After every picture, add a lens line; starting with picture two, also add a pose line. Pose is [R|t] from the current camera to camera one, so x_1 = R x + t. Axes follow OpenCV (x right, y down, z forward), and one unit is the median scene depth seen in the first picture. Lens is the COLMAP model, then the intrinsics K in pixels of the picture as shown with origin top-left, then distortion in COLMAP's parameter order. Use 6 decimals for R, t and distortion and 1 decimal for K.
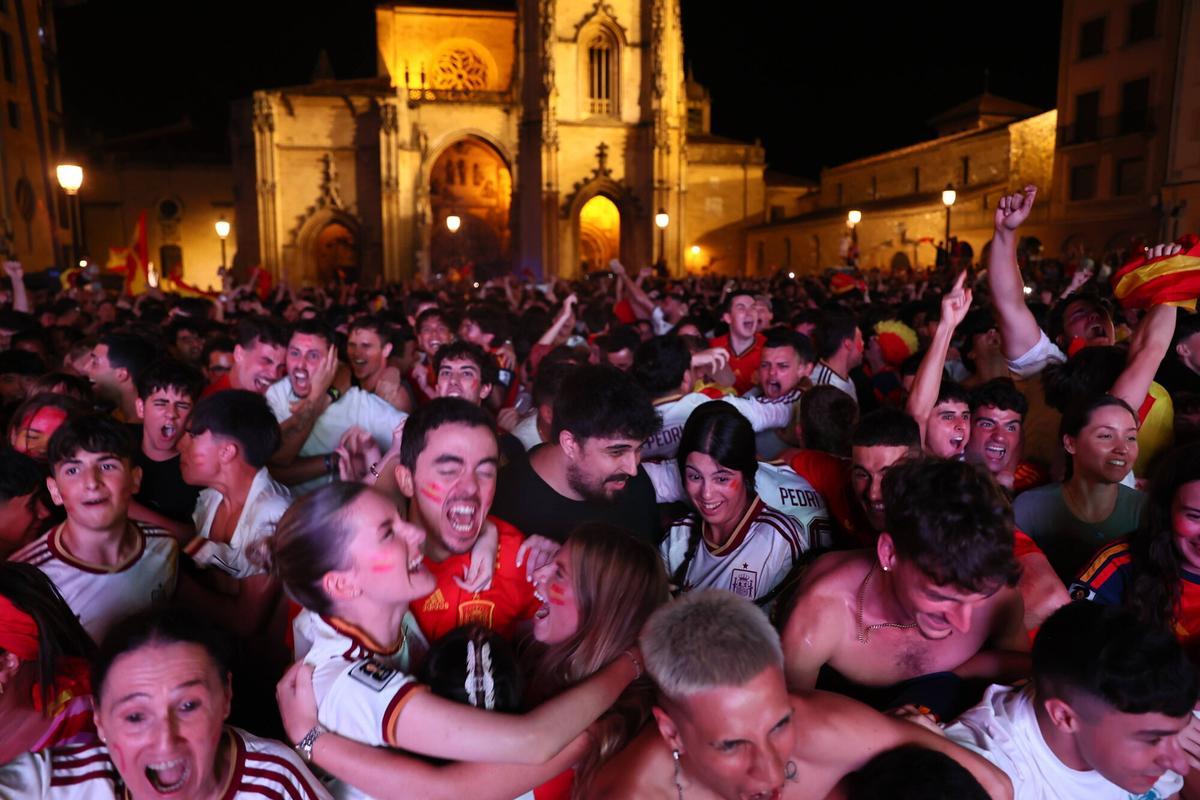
lens RADIAL K [[822.8, 0, 594.8], [0, 822.8, 392.6], [0, 0, 1]] dist [-0.109861, 0.093071]
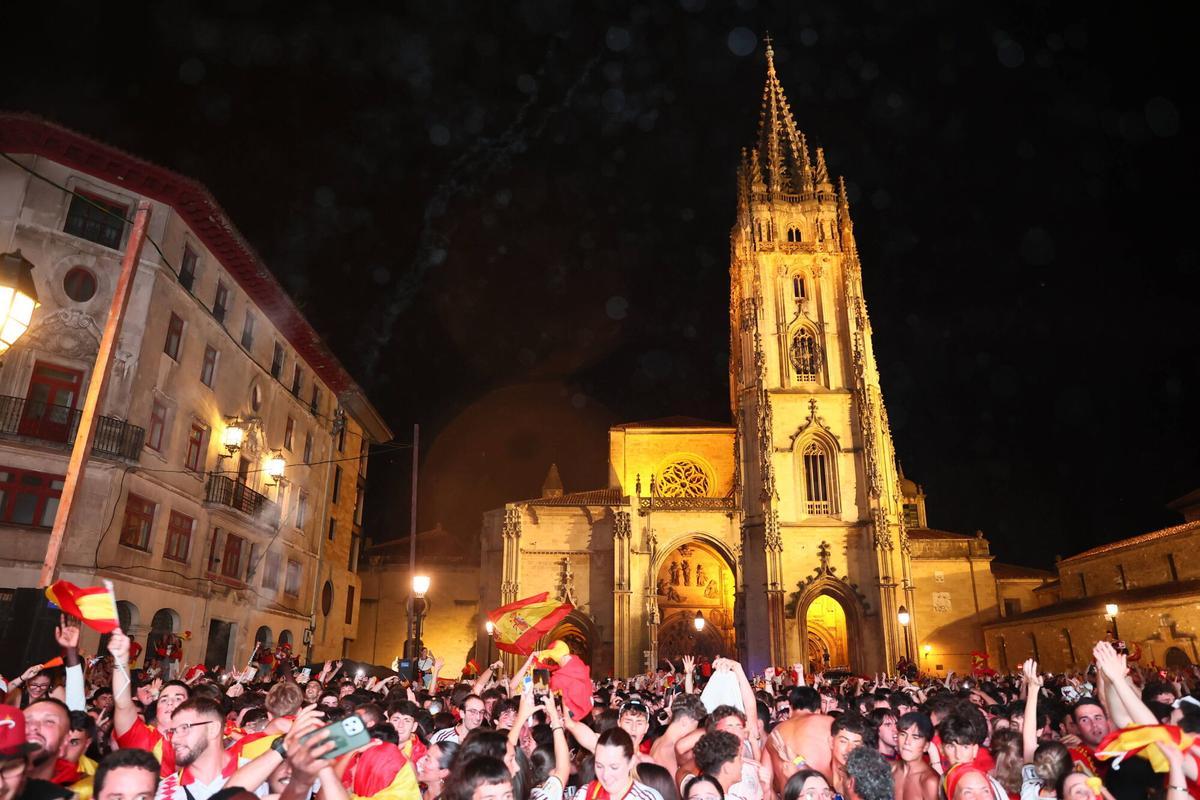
lens RADIAL K [[827.5, 0, 594.7], [0, 827.5, 393.7], [0, 0, 1]] dist [-0.107973, 0.091096]
pose [[0.971859, -0.065338, -0.226321, -0.025926], [-0.045470, 0.890662, -0.452387, 0.007461], [0.231134, 0.449947, 0.862627, -0.043208]]
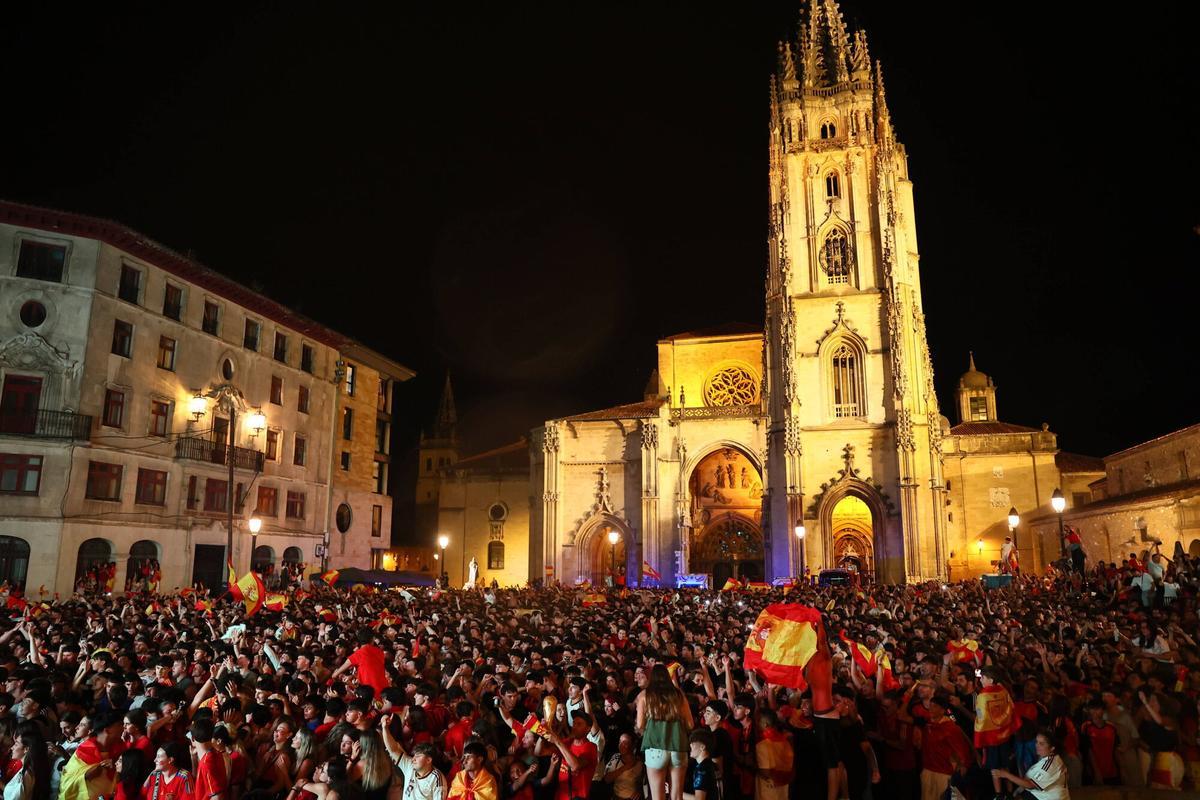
lens RADIAL K [[829.5, 0, 593.4], [0, 829.5, 394.2], [0, 0, 1]] dist [-0.106020, 0.094888]
pose [[0.885053, -0.086672, -0.457350, 0.210621], [-0.070901, 0.945949, -0.316472, -0.012013], [0.460059, 0.312521, 0.831070, -0.044084]]
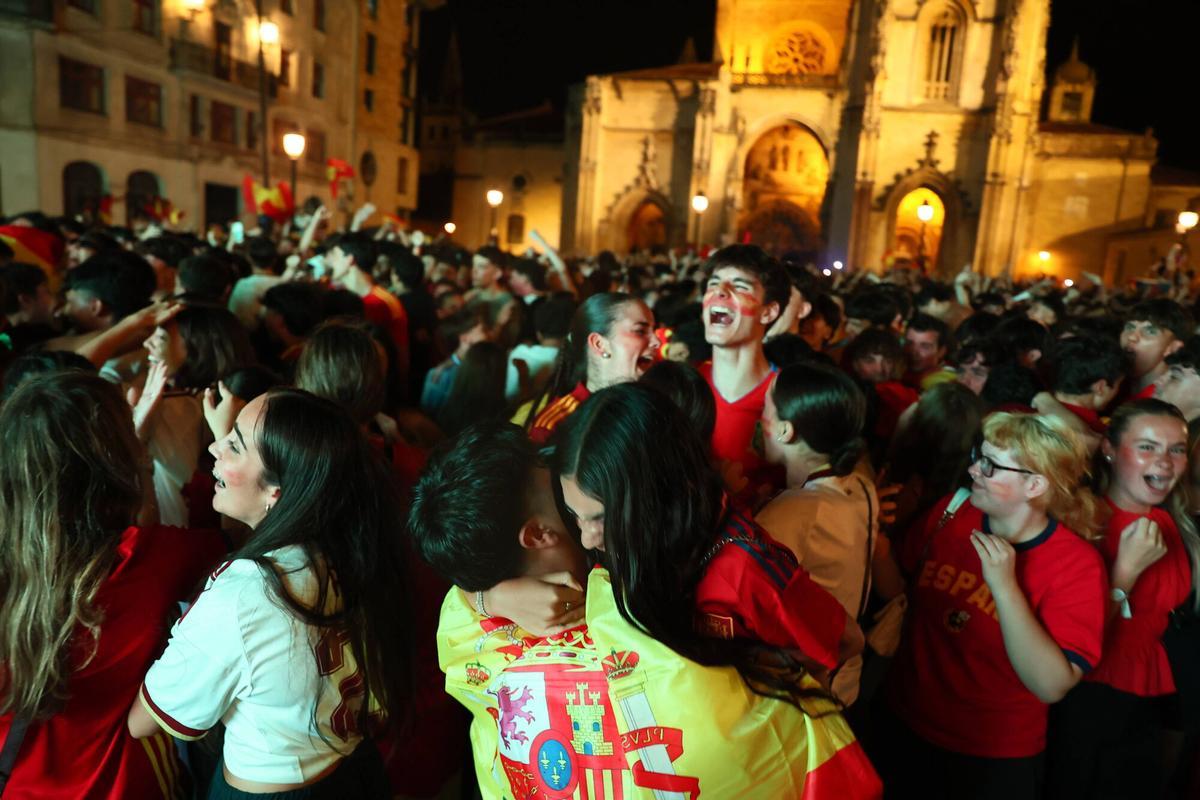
lens RADIAL K [[820.9, 0, 587.8], [0, 820.9, 395.3], [0, 0, 1]] dist [-0.097654, 0.078057]
pose [[0.889881, 0.141400, -0.433726, 0.099844], [-0.134378, 0.989815, 0.046988, -0.000975], [0.435953, 0.016469, 0.899819, 0.020398]]
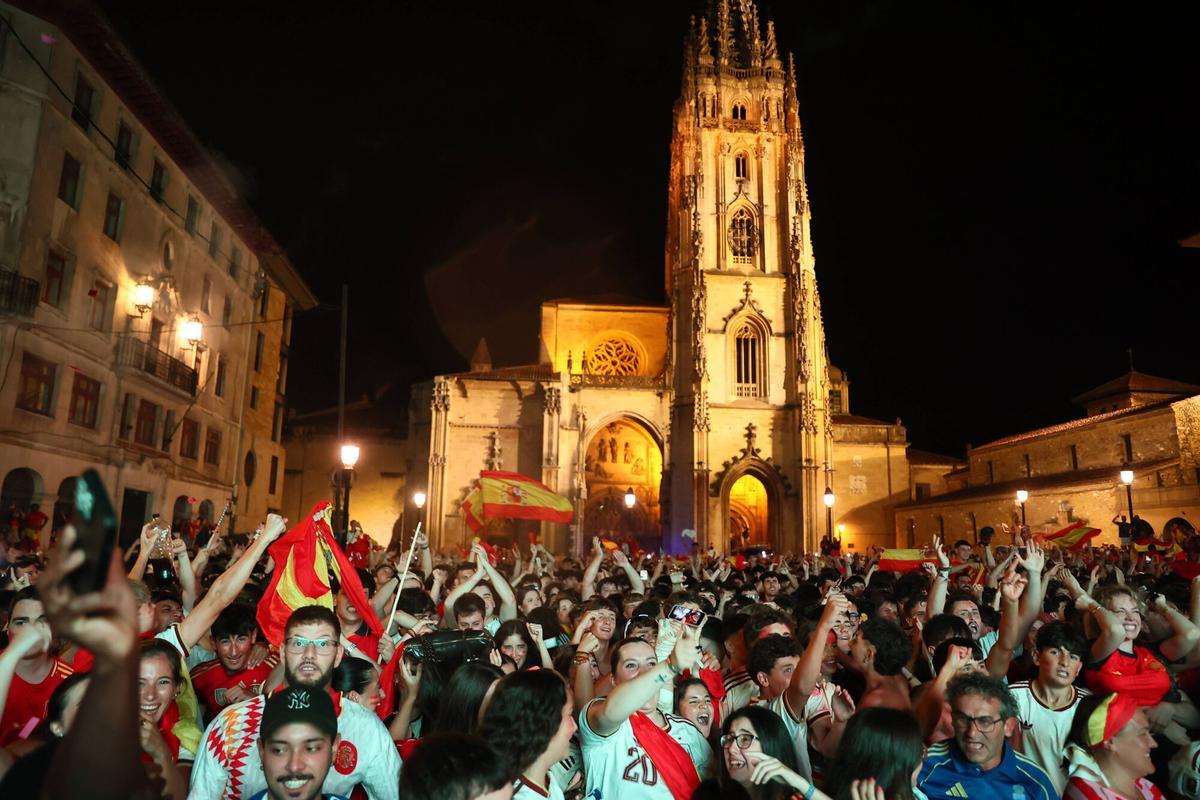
lens RADIAL K [[825.1, 0, 594.6], [0, 825.1, 394.2], [0, 0, 1]] dist [-0.107857, 0.090349]
pose [[0.989419, -0.004063, -0.145026, -0.035988], [-0.043088, 0.946278, -0.320470, 0.003892], [0.138537, 0.323328, 0.936091, -0.026950]]
